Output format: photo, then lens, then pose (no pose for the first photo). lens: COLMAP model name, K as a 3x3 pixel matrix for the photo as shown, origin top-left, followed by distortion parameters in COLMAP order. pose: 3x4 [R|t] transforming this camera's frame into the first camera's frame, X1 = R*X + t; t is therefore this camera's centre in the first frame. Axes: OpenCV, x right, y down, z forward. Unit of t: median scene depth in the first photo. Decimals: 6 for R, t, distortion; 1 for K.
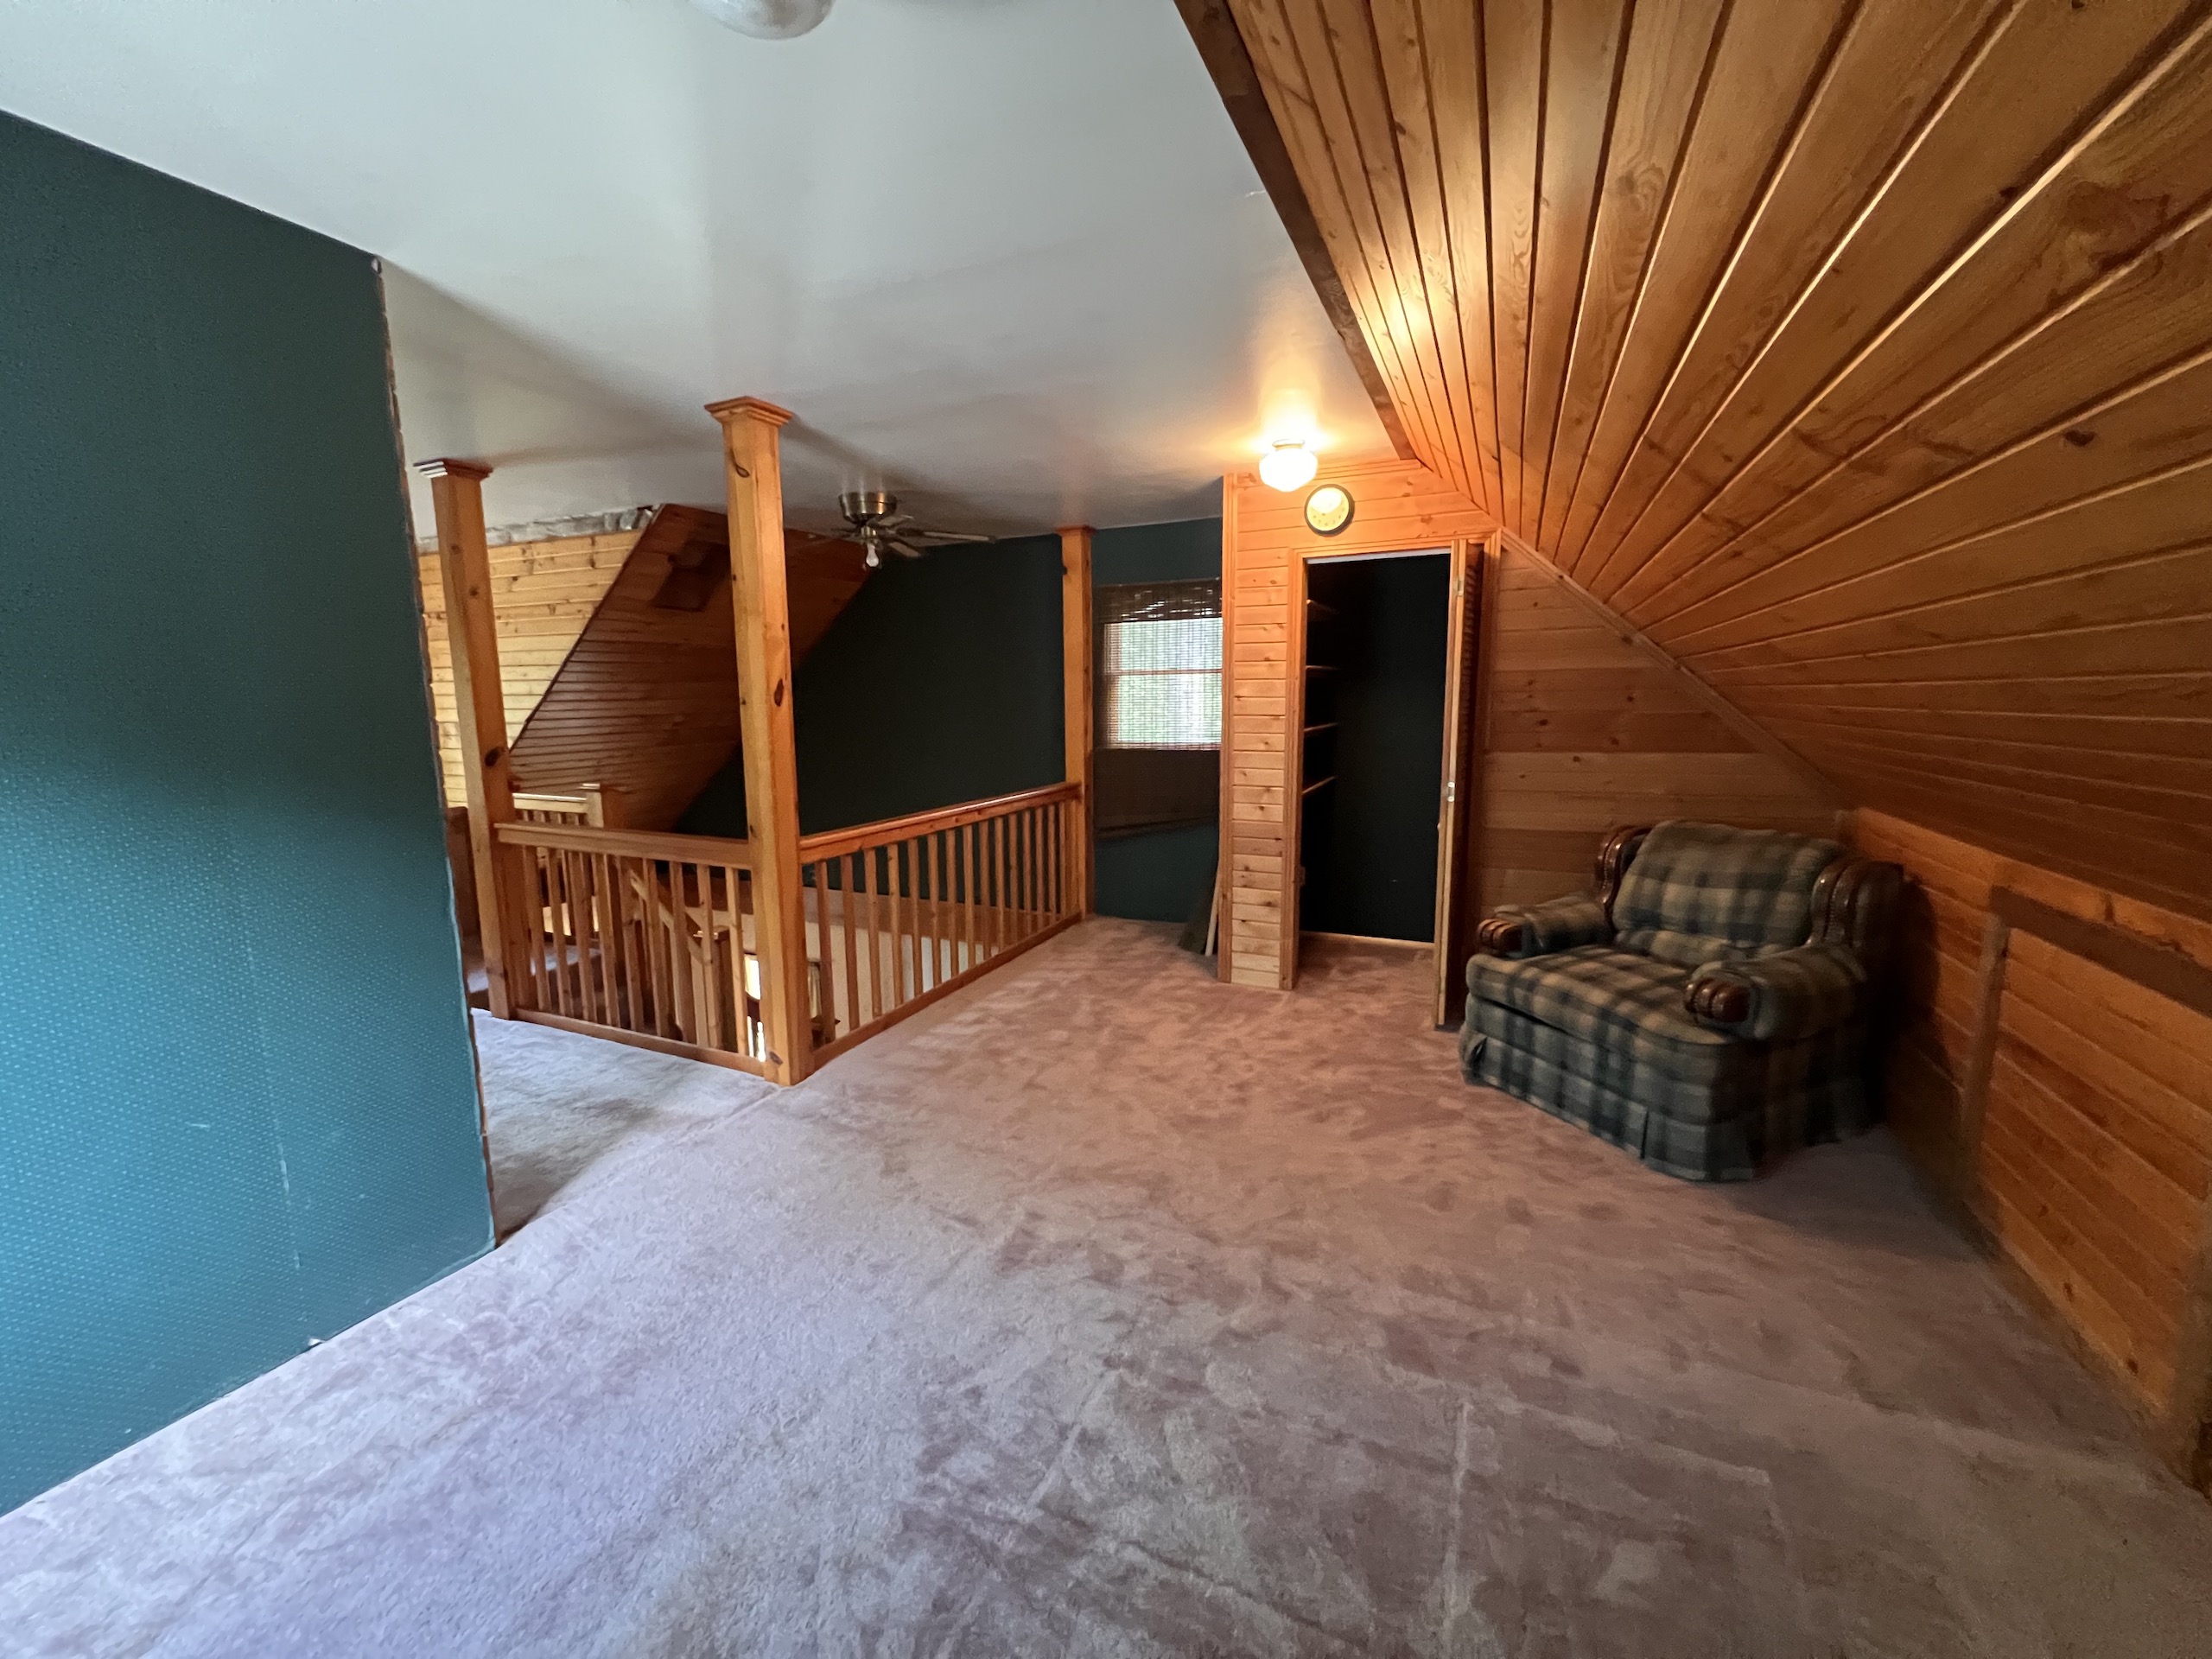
lens RADIAL K [[878.3, 0, 1102.1], [0, 878.3, 821.6], [0, 0, 1]] dist [0.001322, 0.000200]
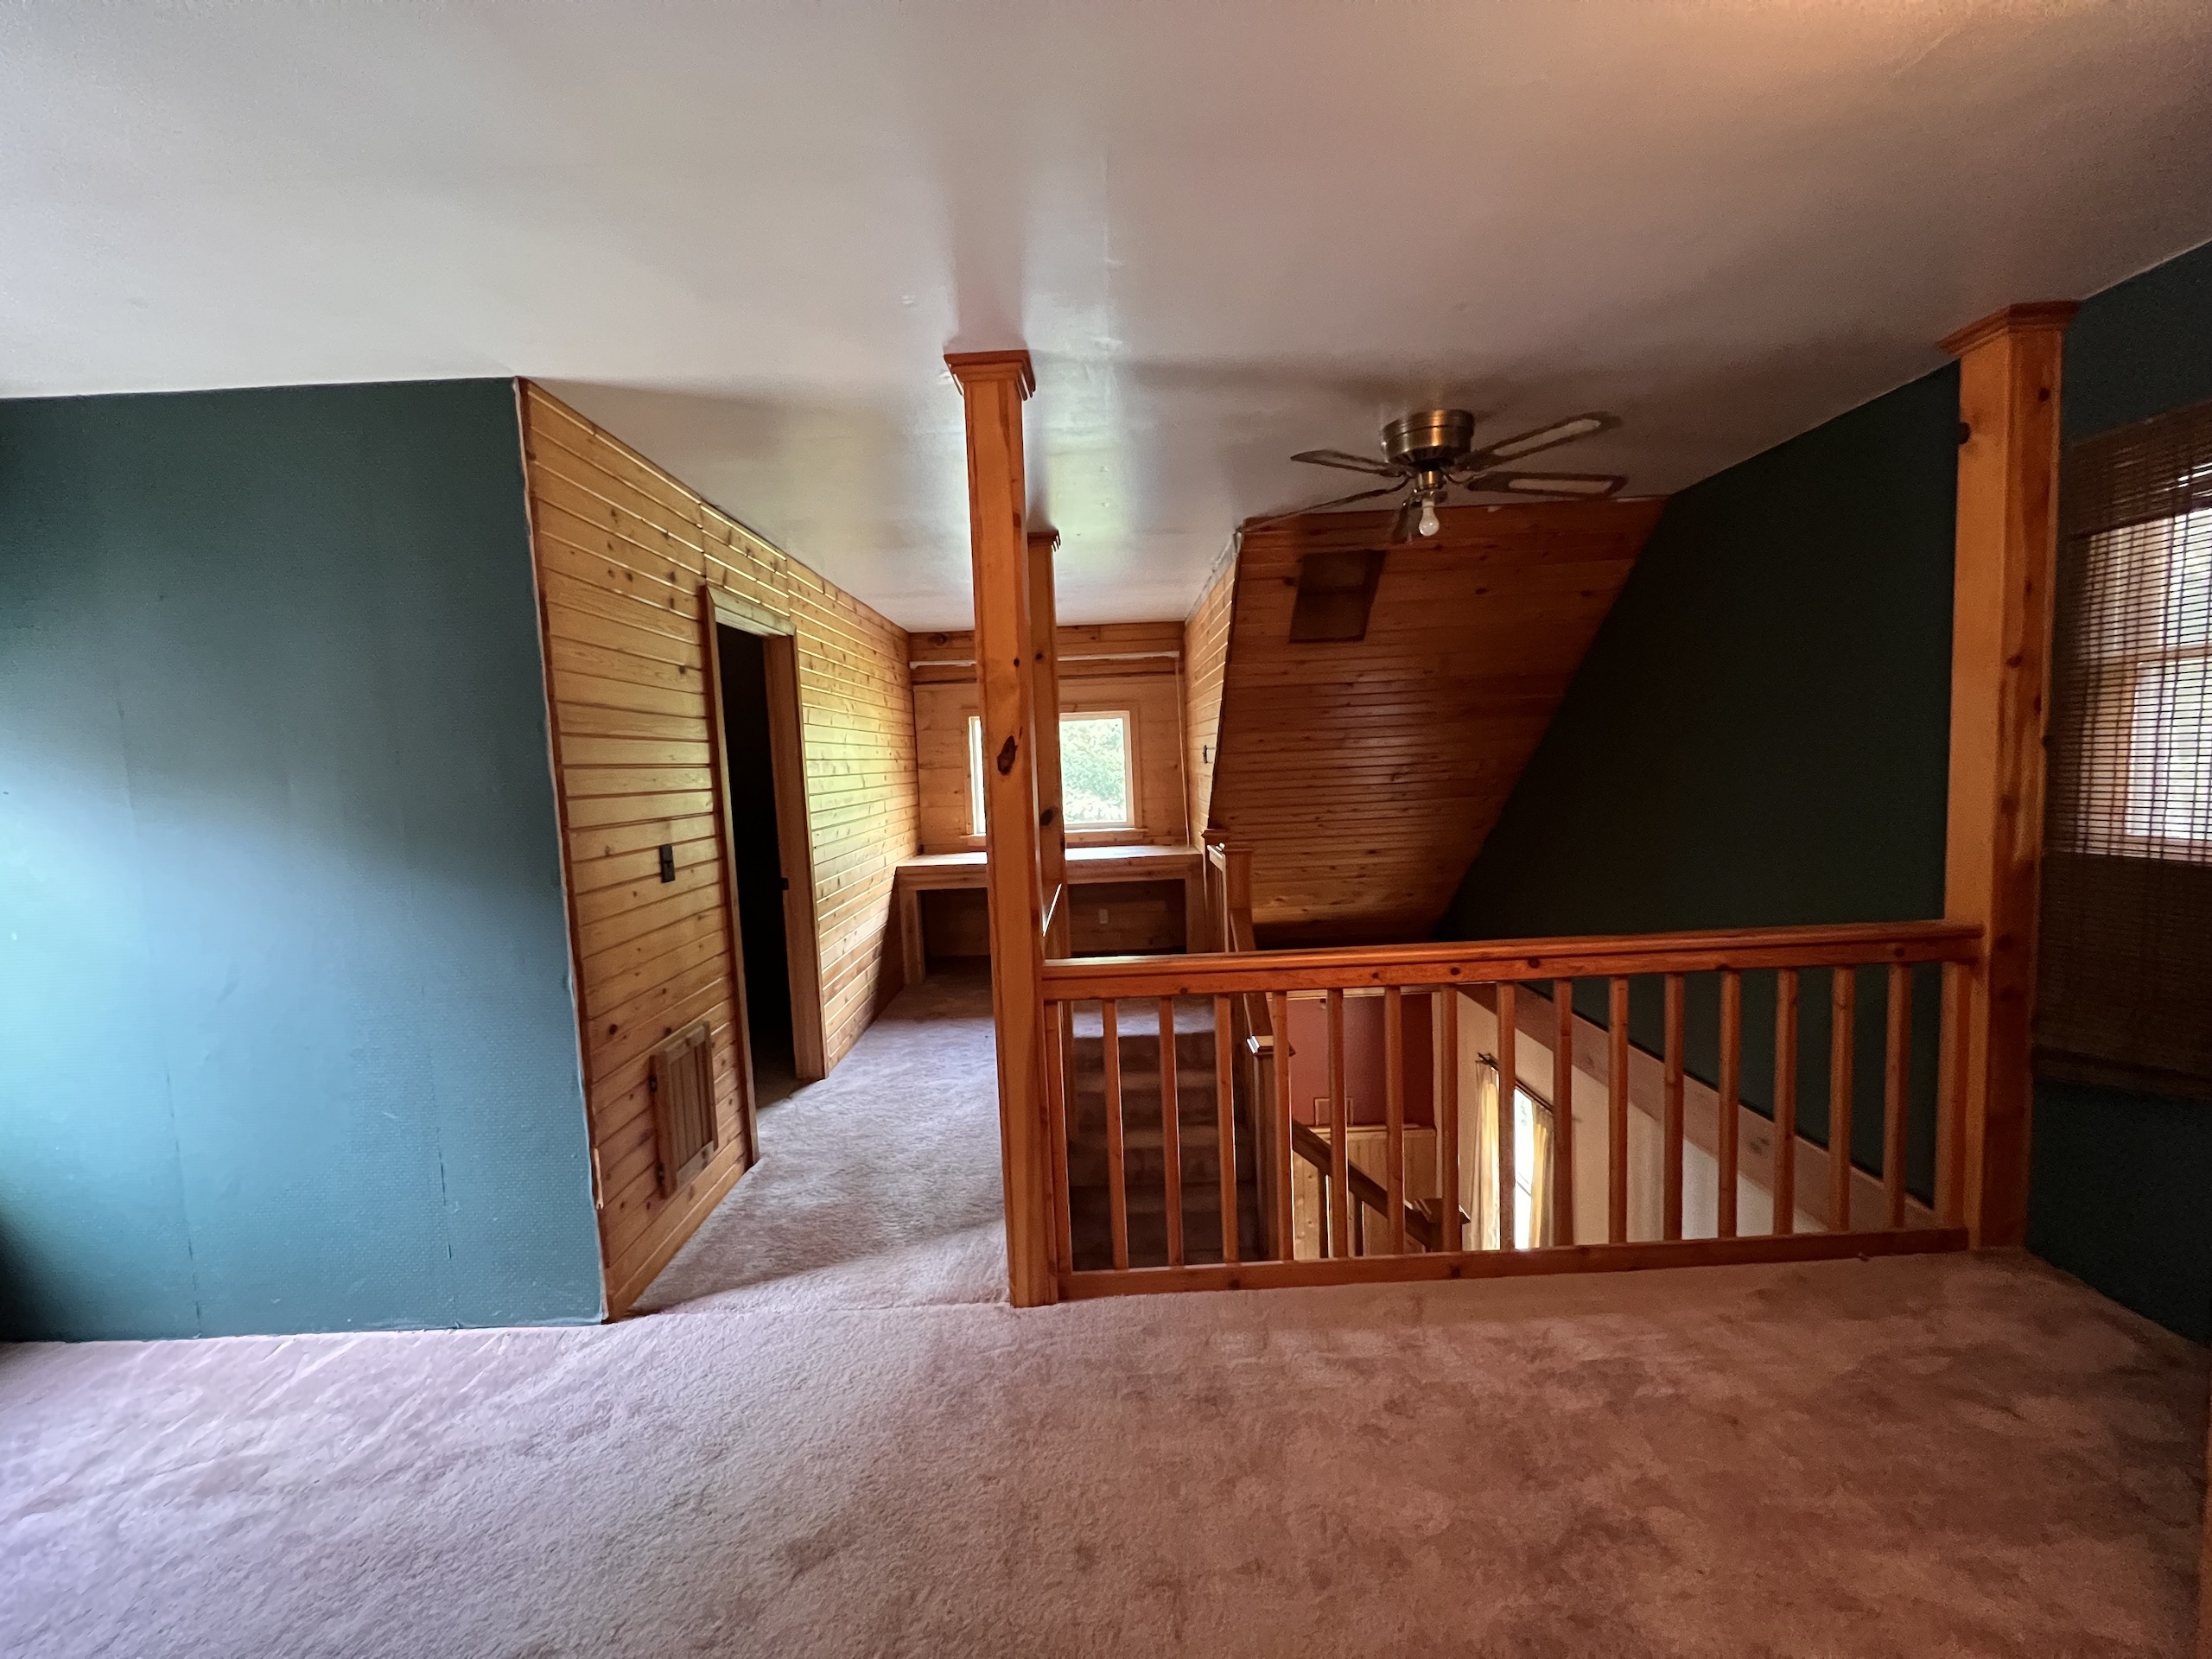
lens RADIAL K [[881.7, 0, 1099.2], [0, 881.7, 833.1], [0, 0, 1]] dist [0.000280, 0.000461]
pose [[0.425556, 0.062142, -0.902796, 0.211923], [-0.094326, 0.995251, 0.024043, -0.073199], [0.900003, 0.074926, 0.429396, 0.529787]]
